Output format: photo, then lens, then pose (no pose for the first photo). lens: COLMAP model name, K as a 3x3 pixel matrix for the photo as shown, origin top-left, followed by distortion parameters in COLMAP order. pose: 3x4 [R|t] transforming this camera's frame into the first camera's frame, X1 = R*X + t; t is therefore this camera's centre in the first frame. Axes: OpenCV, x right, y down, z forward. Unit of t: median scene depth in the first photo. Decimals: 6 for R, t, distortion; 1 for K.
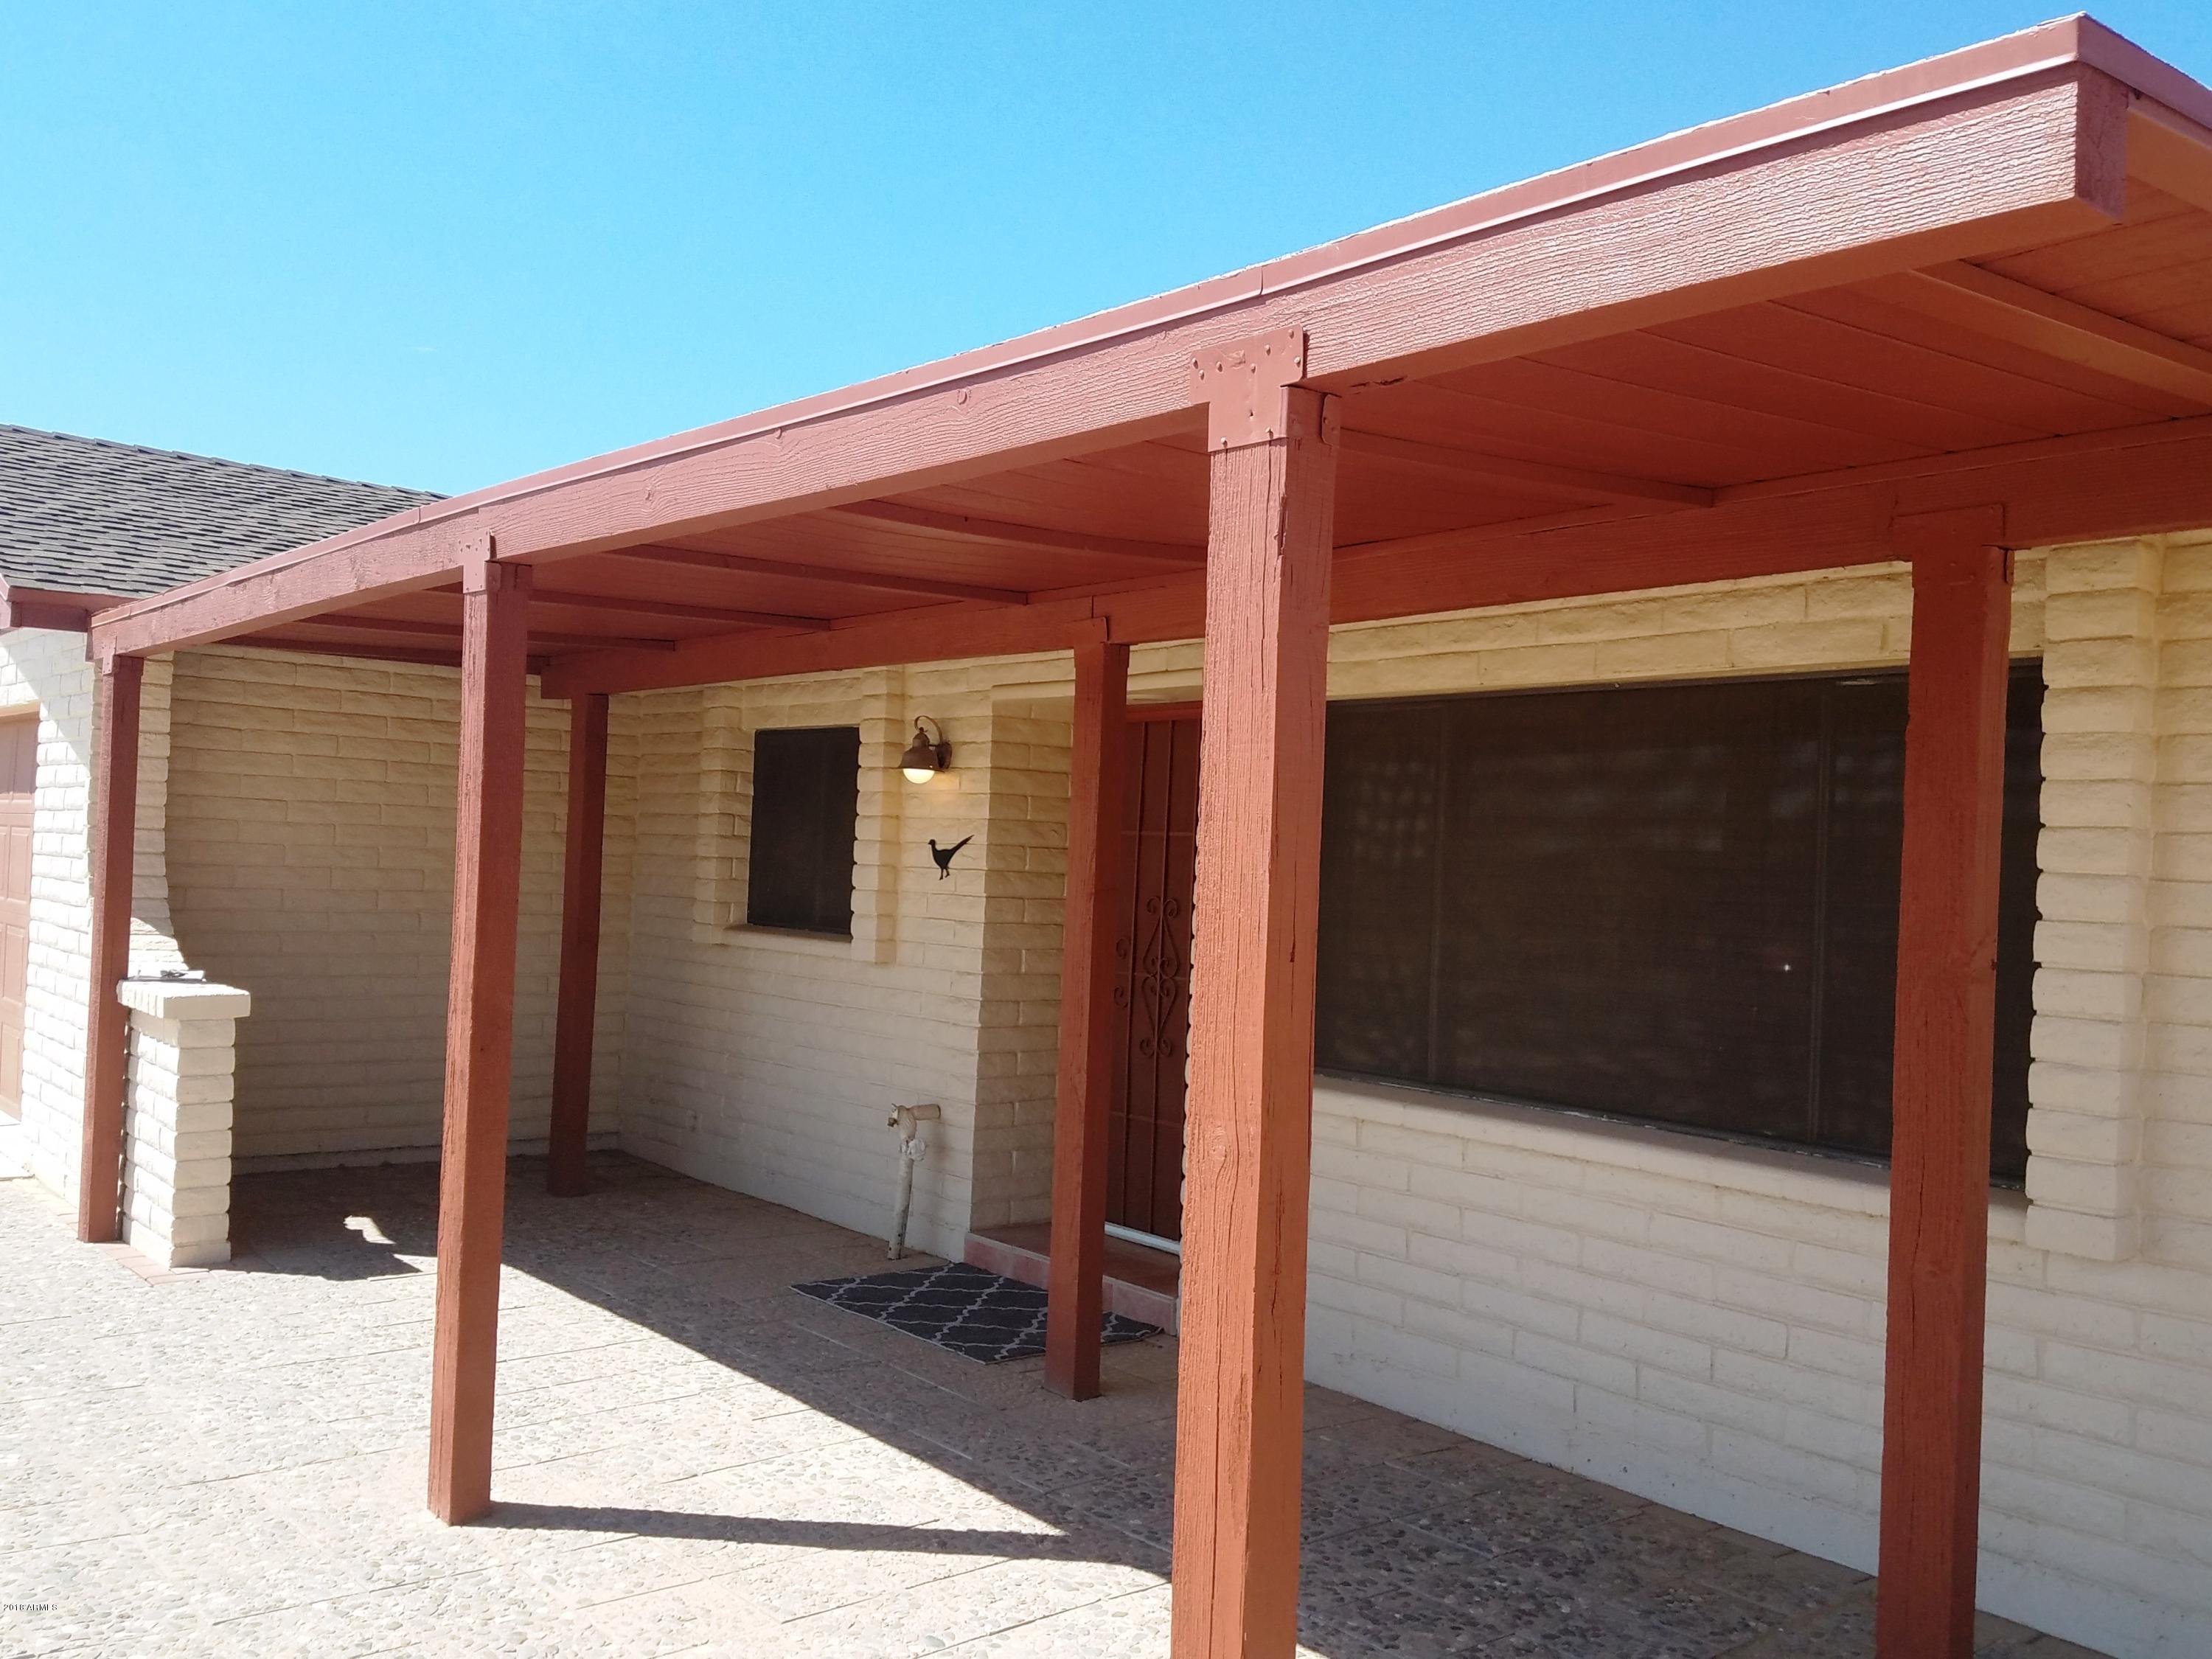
lens RADIAL K [[1814.0, 0, 1129.2], [0, 1814.0, 889.9], [0, 0, 1]] dist [0.162570, -0.347809]
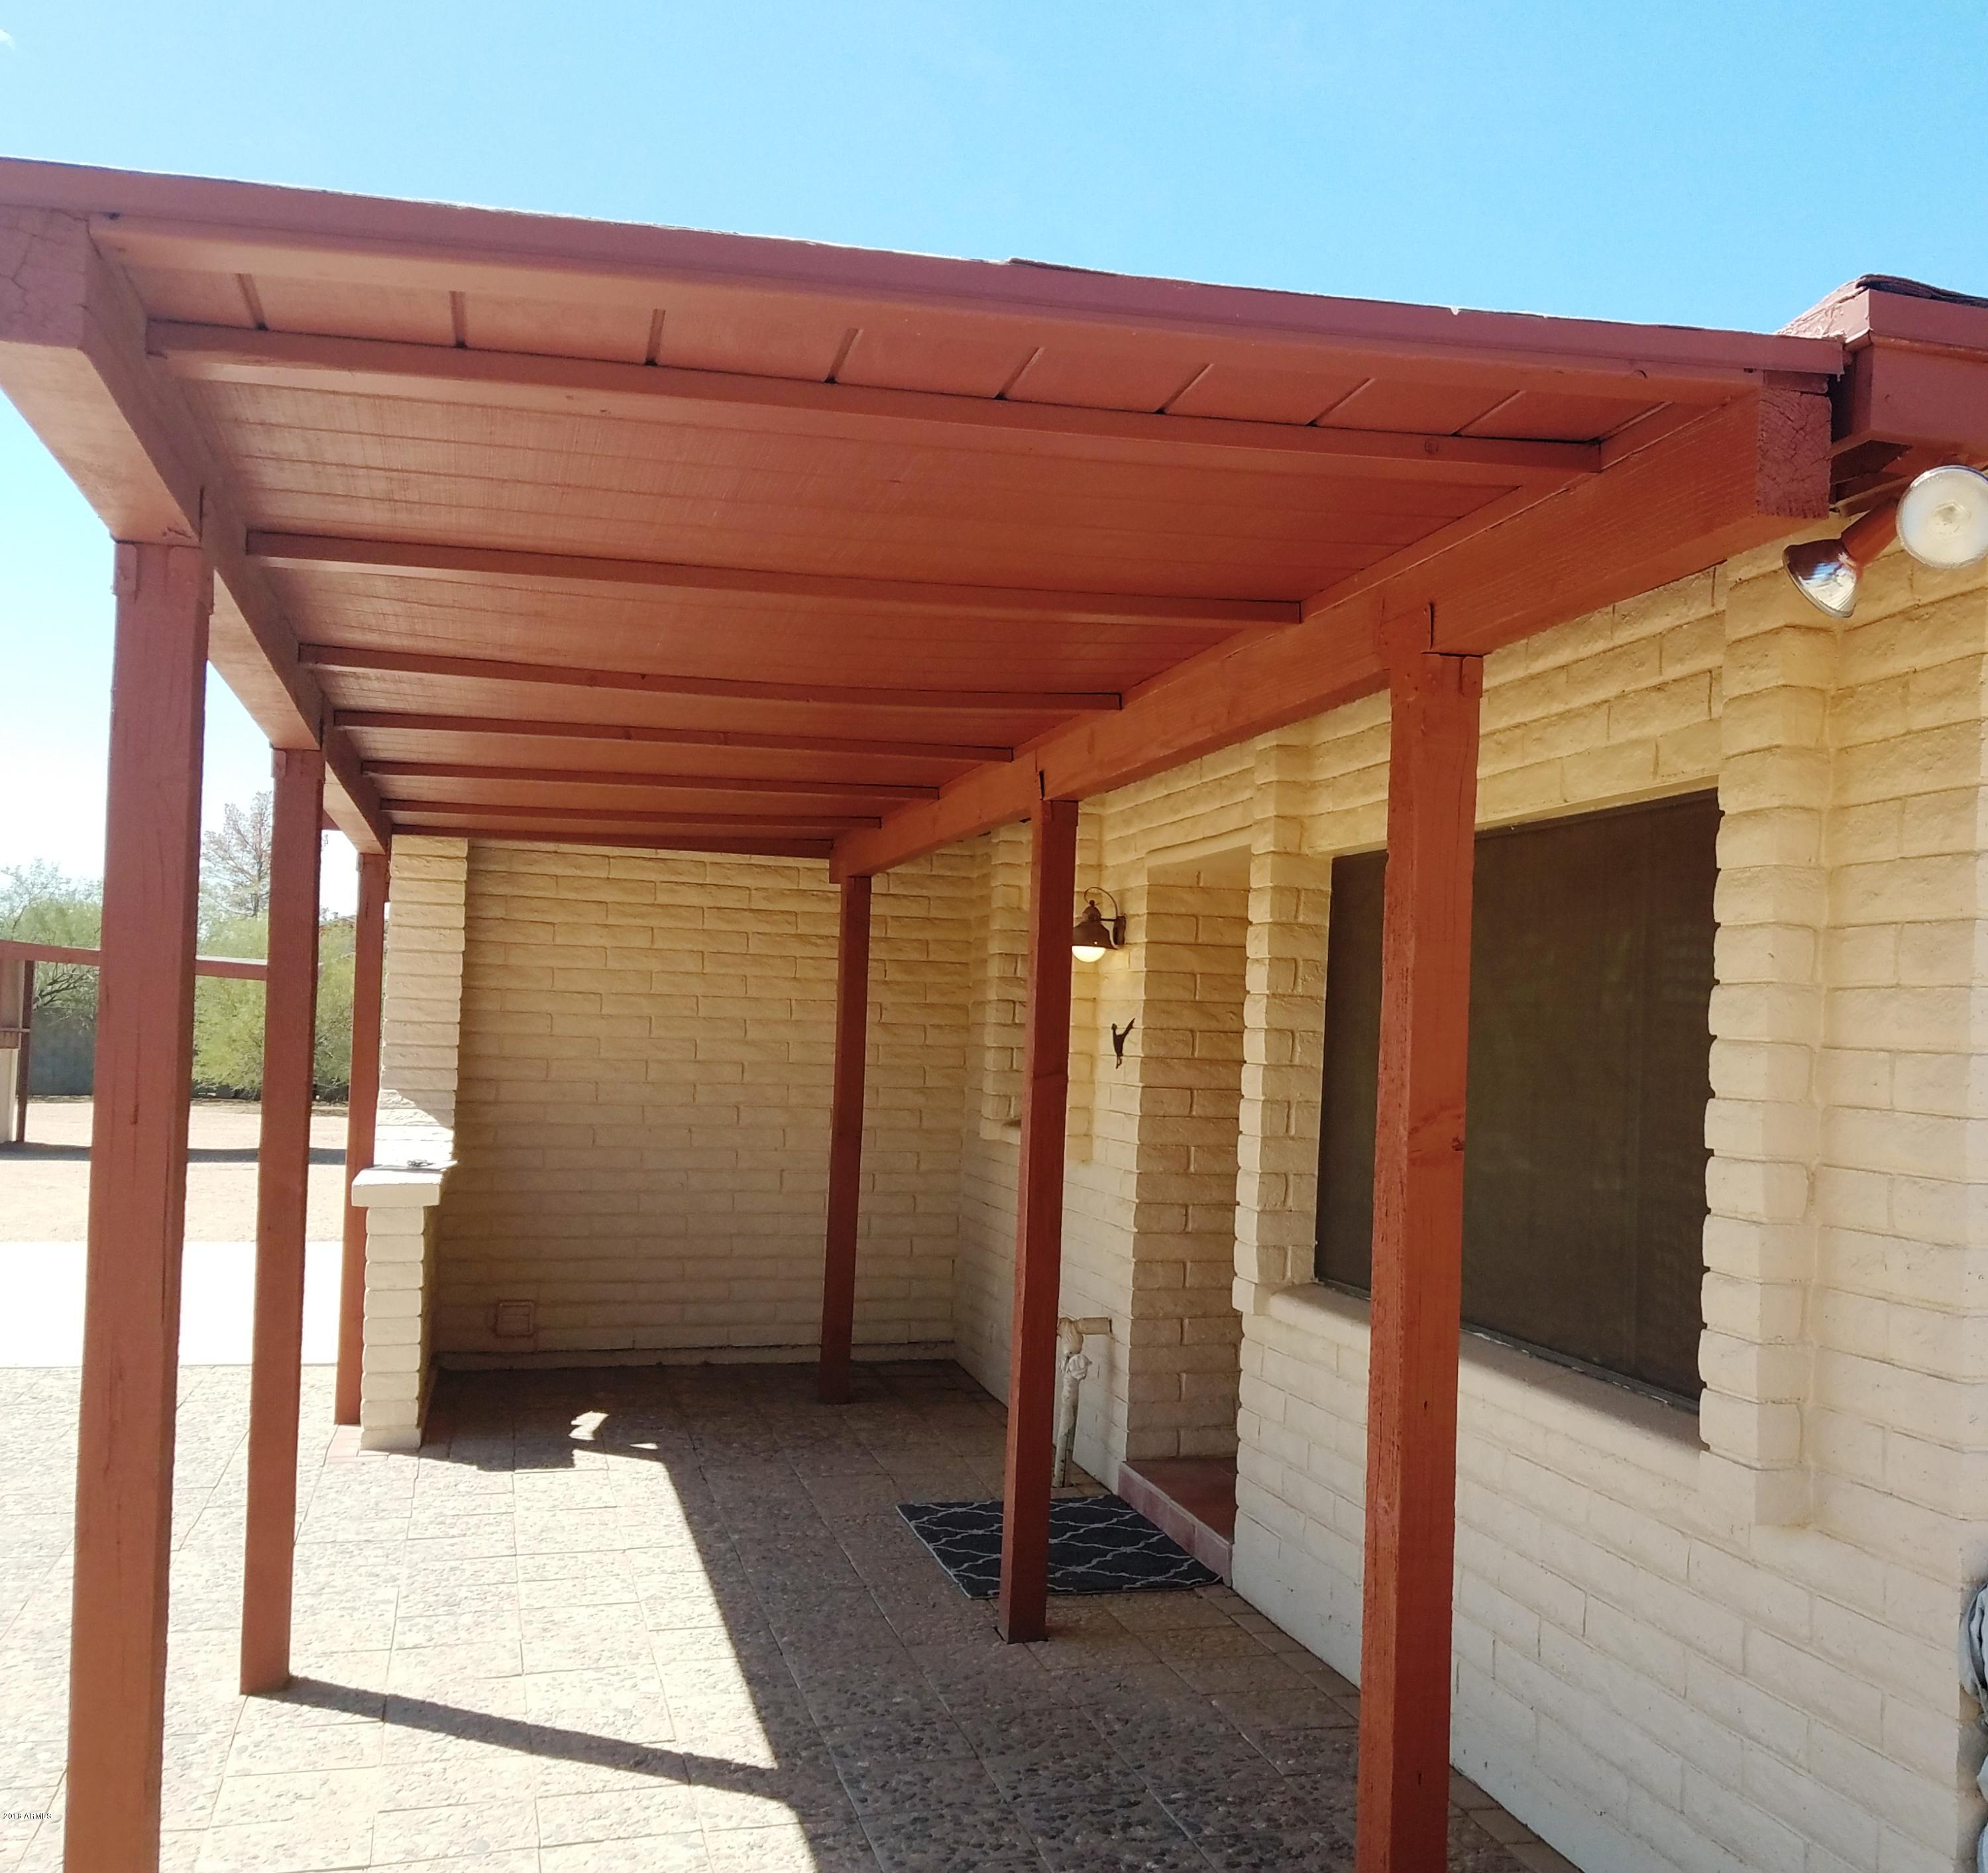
lens RADIAL K [[2040.6, 0, 997.6], [0, 2040.6, 1006.7], [0, 0, 1]] dist [0.079887, -0.370642]
pose [[0.954657, -0.011339, -0.297492, 0.152528], [-0.000184, 0.999252, -0.038677, 0.003459], [0.297708, 0.036978, 0.953941, 0.015907]]
